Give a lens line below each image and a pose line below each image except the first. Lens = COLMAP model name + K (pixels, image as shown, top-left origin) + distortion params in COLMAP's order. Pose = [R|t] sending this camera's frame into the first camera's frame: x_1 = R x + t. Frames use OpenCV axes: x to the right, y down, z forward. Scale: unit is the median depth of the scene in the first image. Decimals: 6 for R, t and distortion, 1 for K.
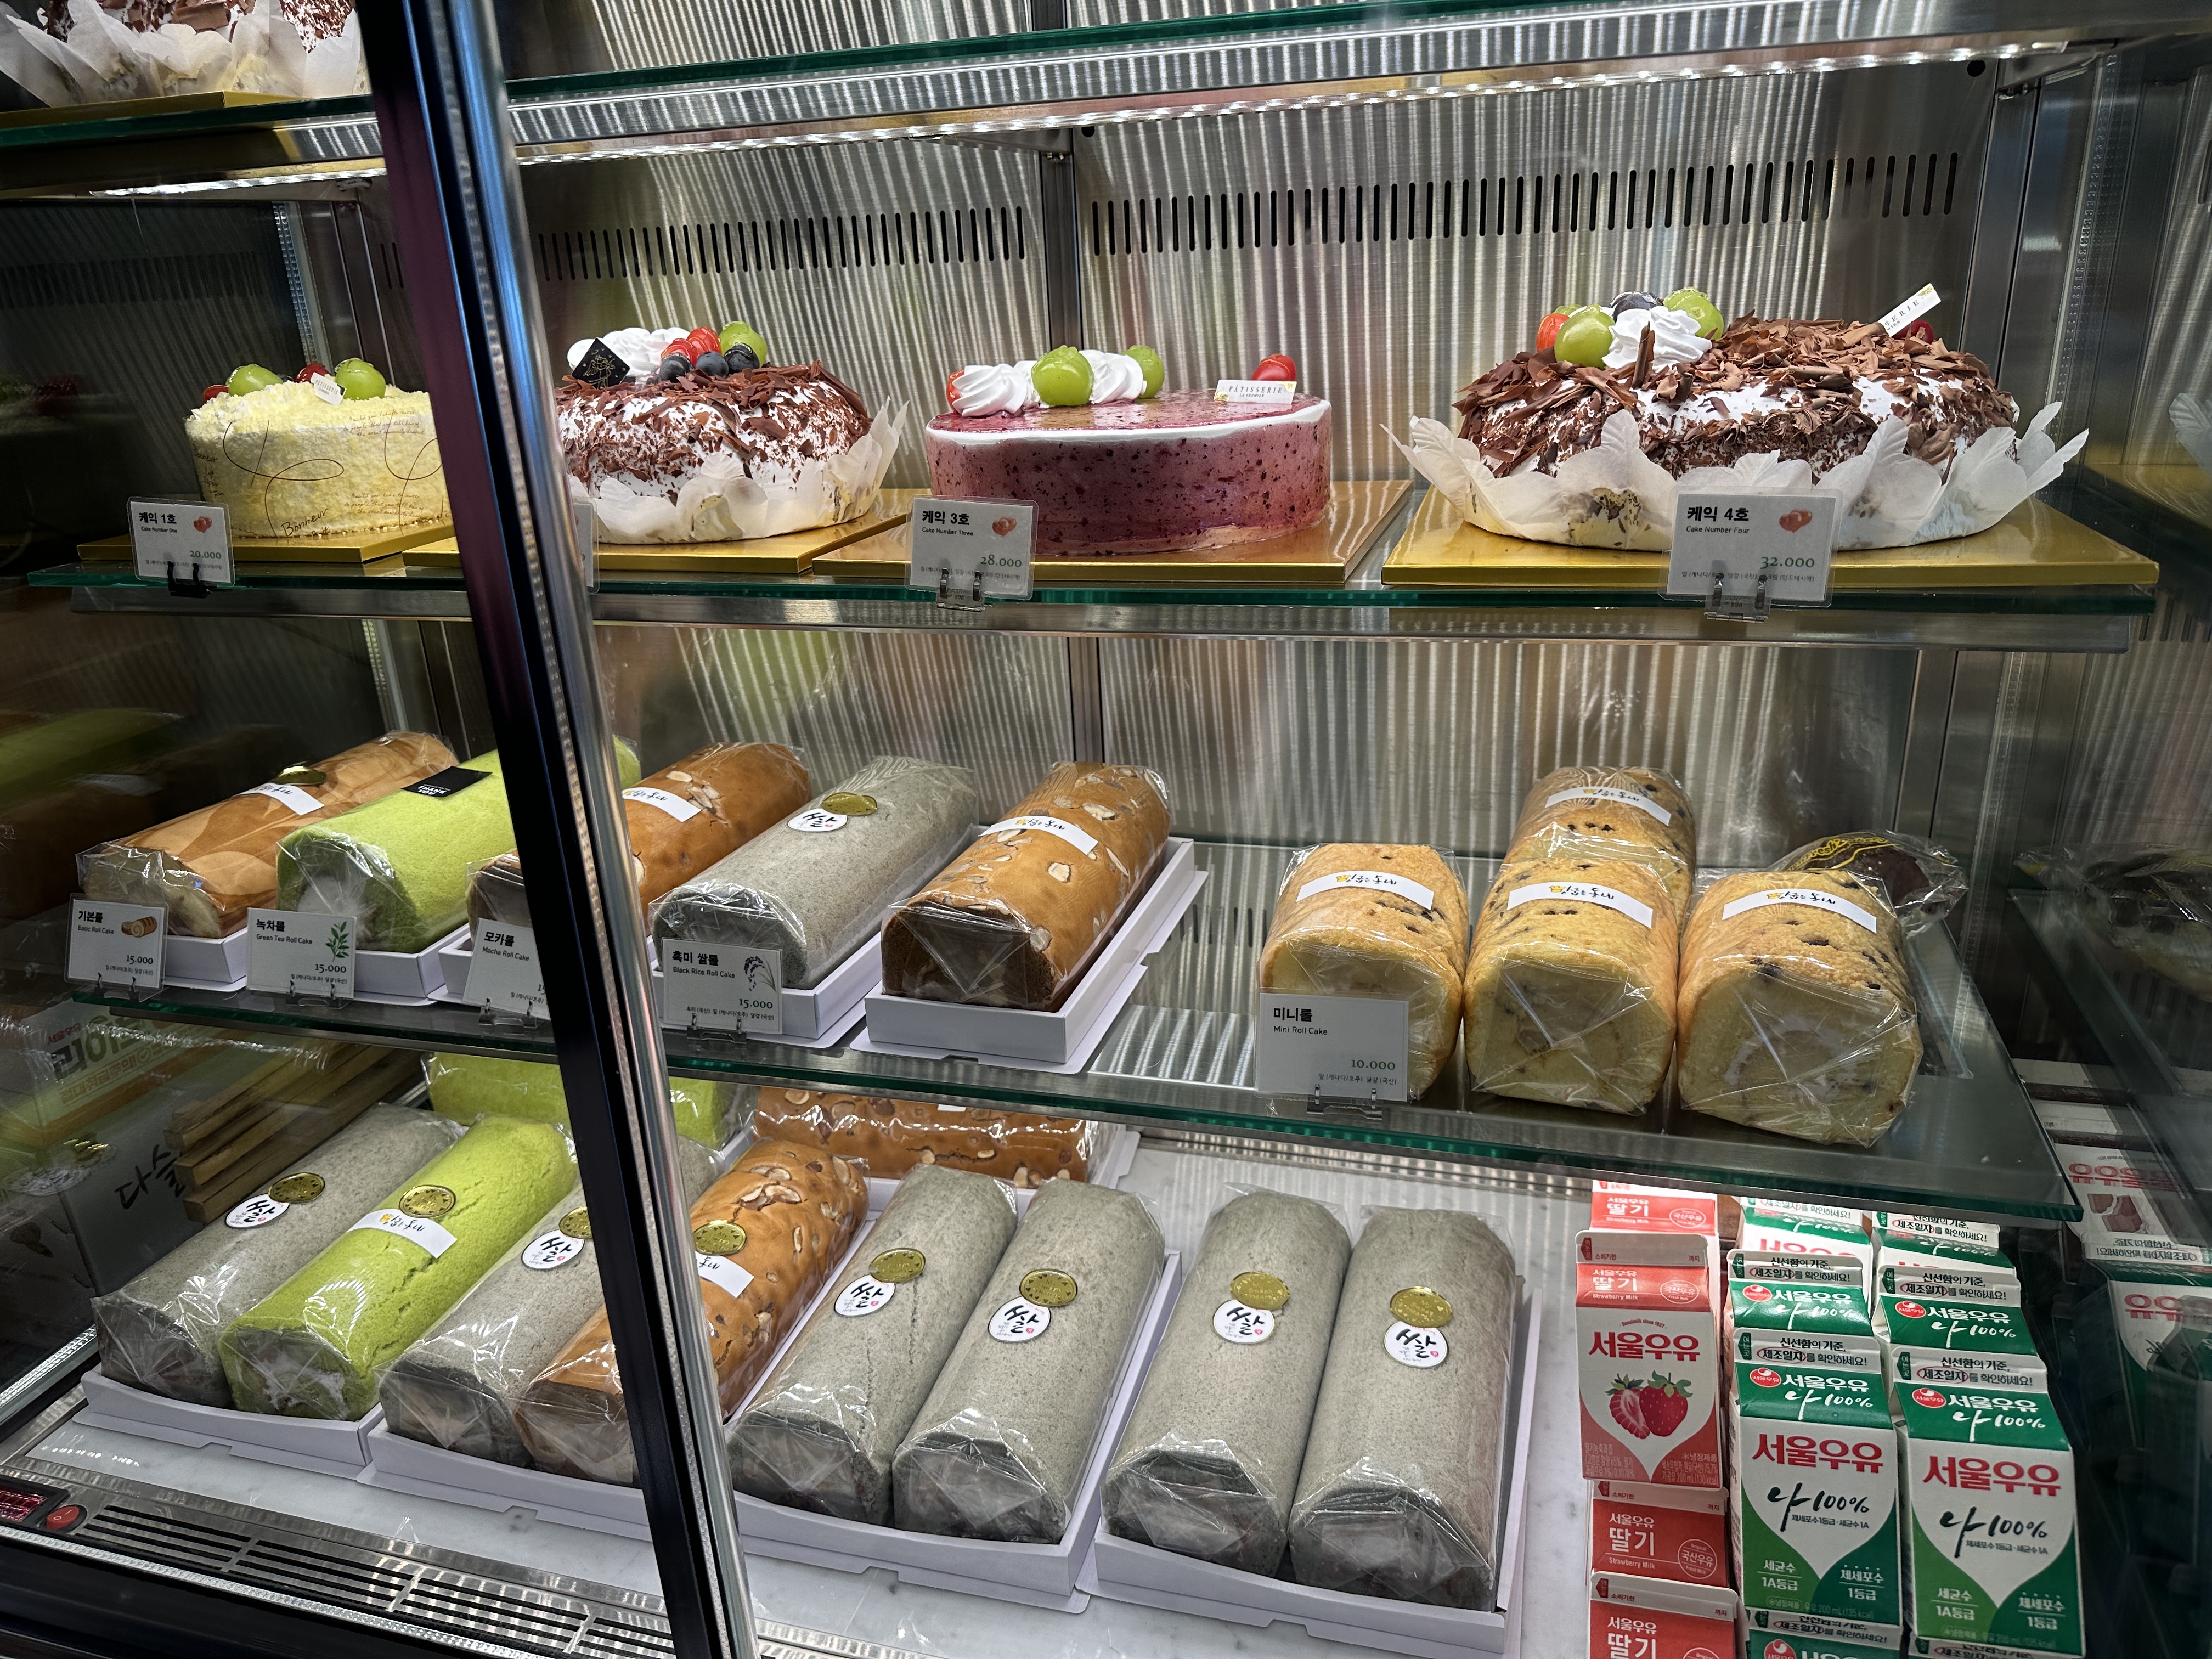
lens RADIAL K [[1559.6, 0, 1098.6], [0, 1559.6, 835.7], [0, 0, 1]] dist [0.099561, -0.183726]
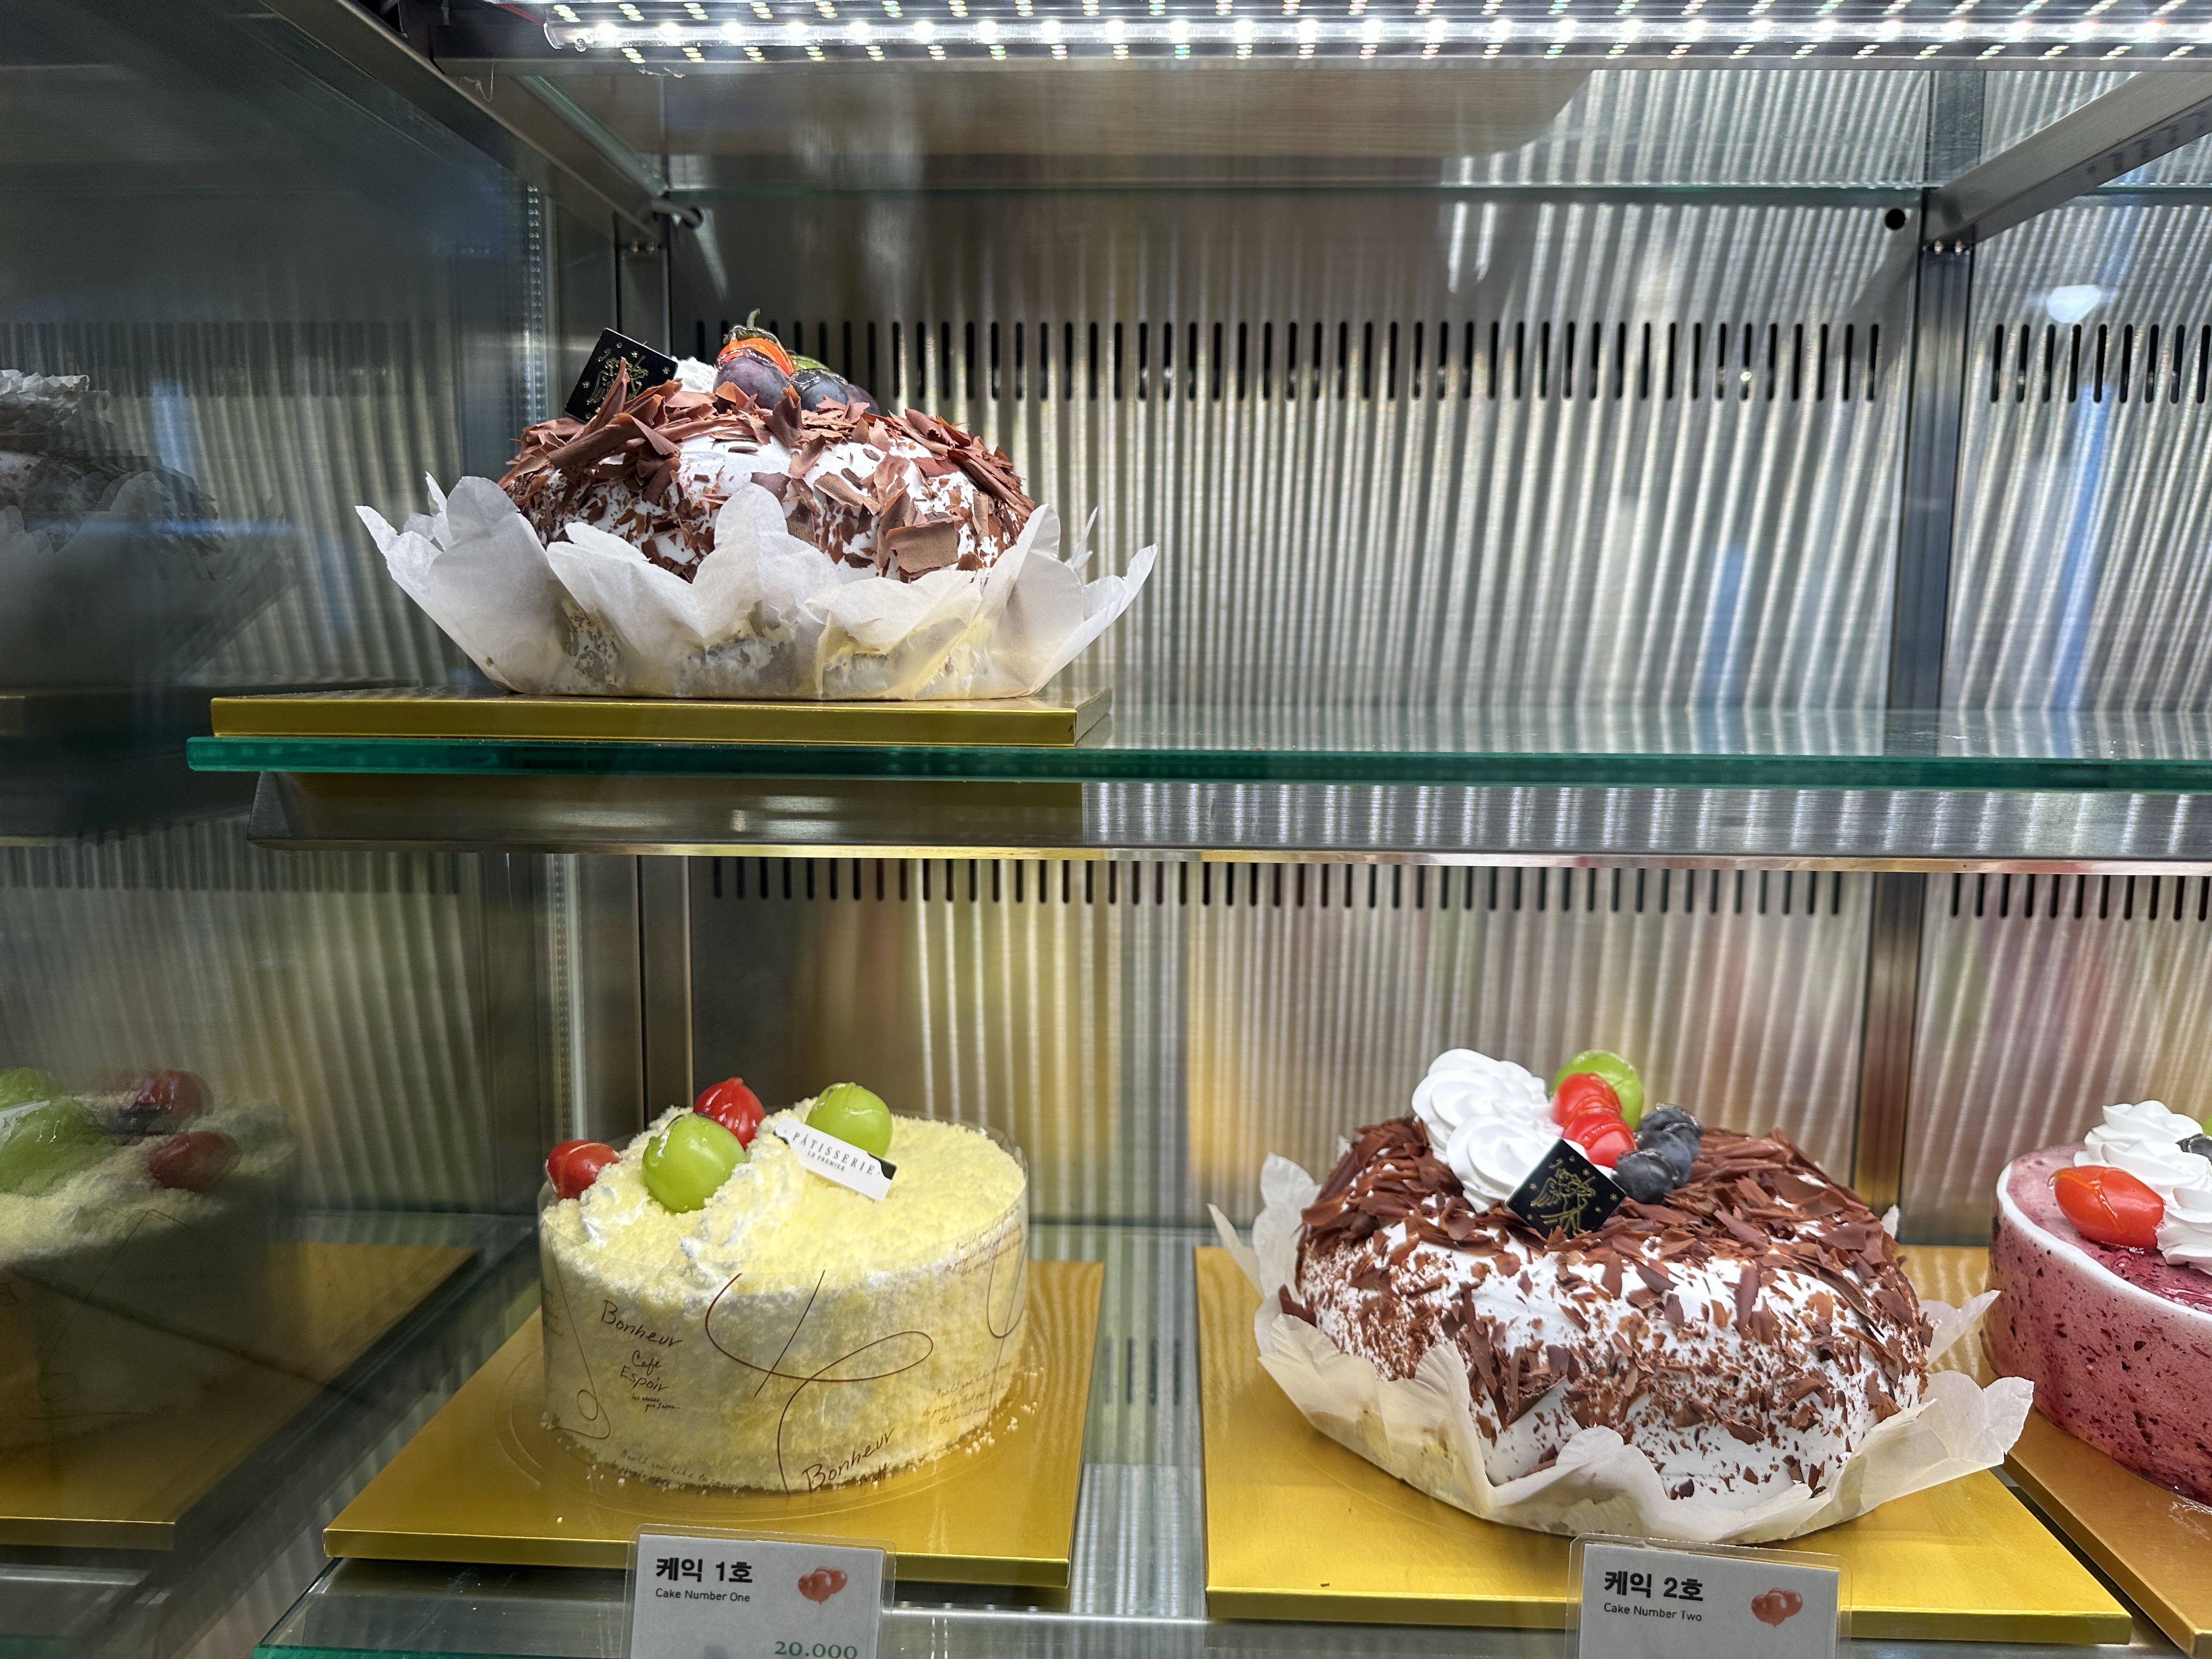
lens RADIAL K [[1559.6, 0, 1098.6], [0, 1559.6, 835.7], [0, 0, 1]] dist [0.099561, -0.183726]
pose [[0.972227, 0.023846, 0.232822, -0.656979], [0.036030, 0.967687, -0.249567, -0.314848], [-0.231250, 0.251025, 0.939952, 0.553245]]
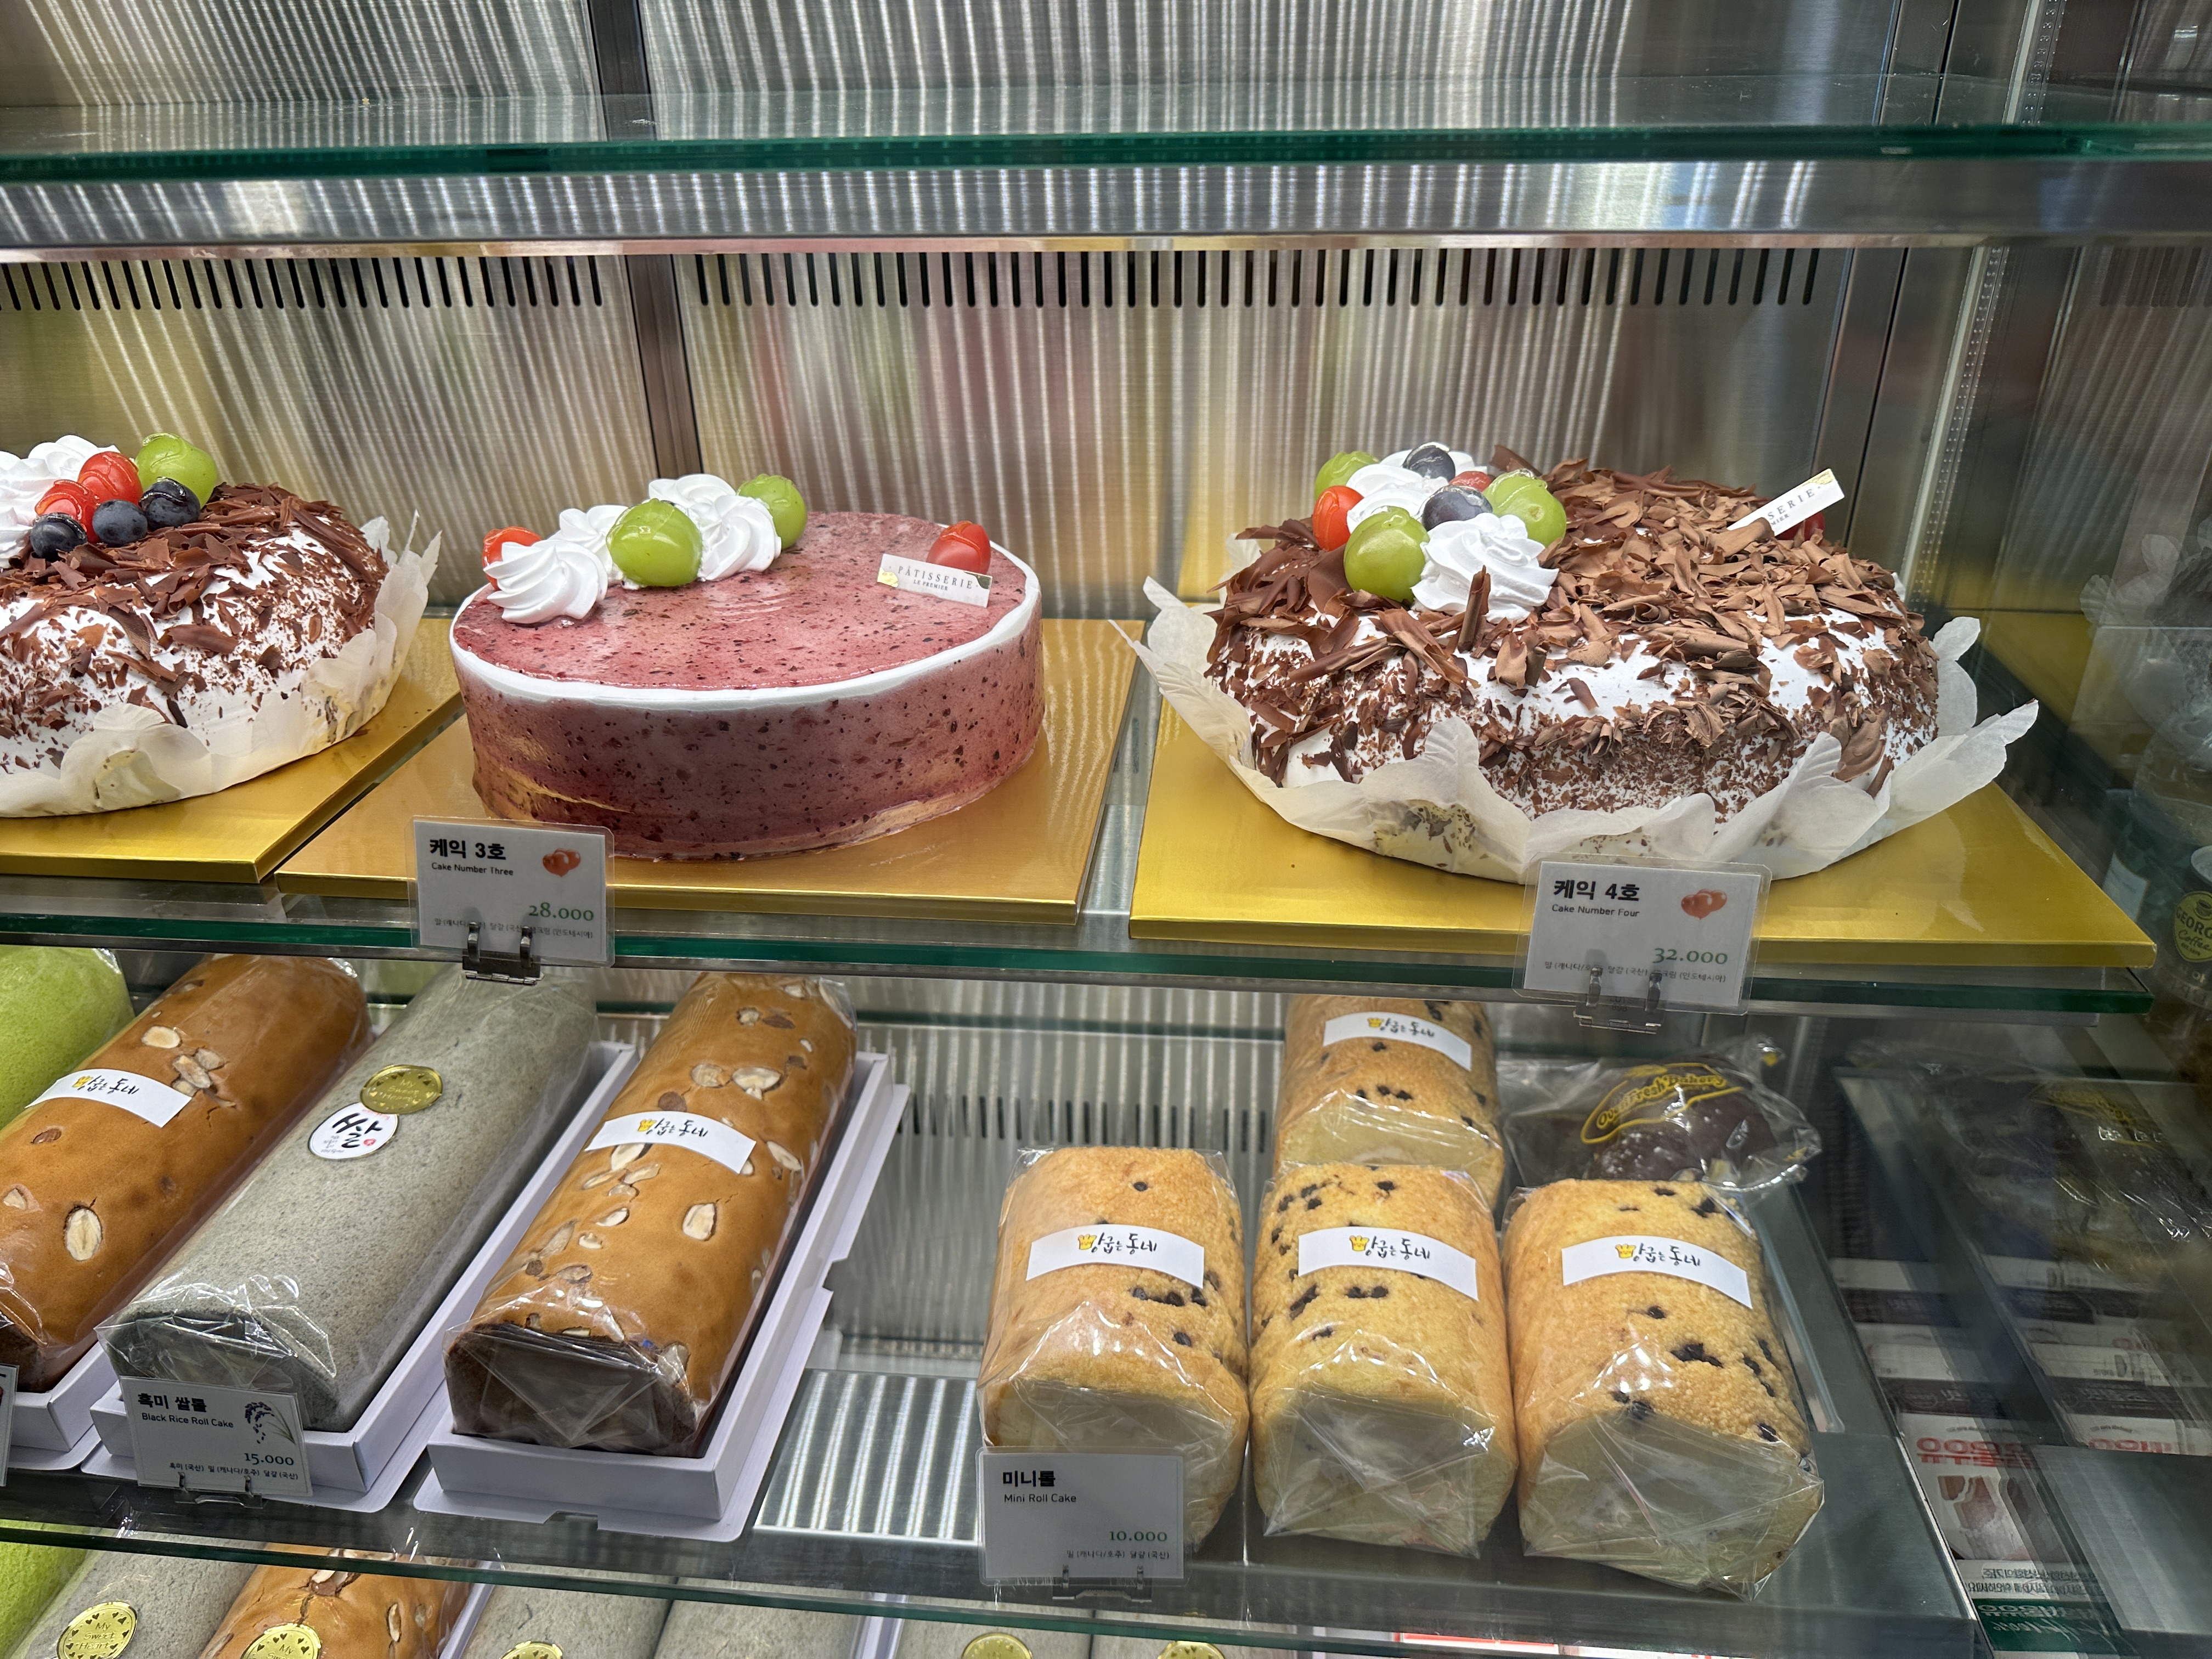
lens RADIAL K [[1559.6, 0, 1098.6], [0, 1559.6, 835.7], [0, 0, 1]] dist [0.099561, -0.183726]
pose [[0.982201, -0.057778, 0.178724, 0.040965], [0.037836, 0.992869, 0.113043, -0.257202], [-0.183981, -0.104268, 0.977384, 0.292854]]
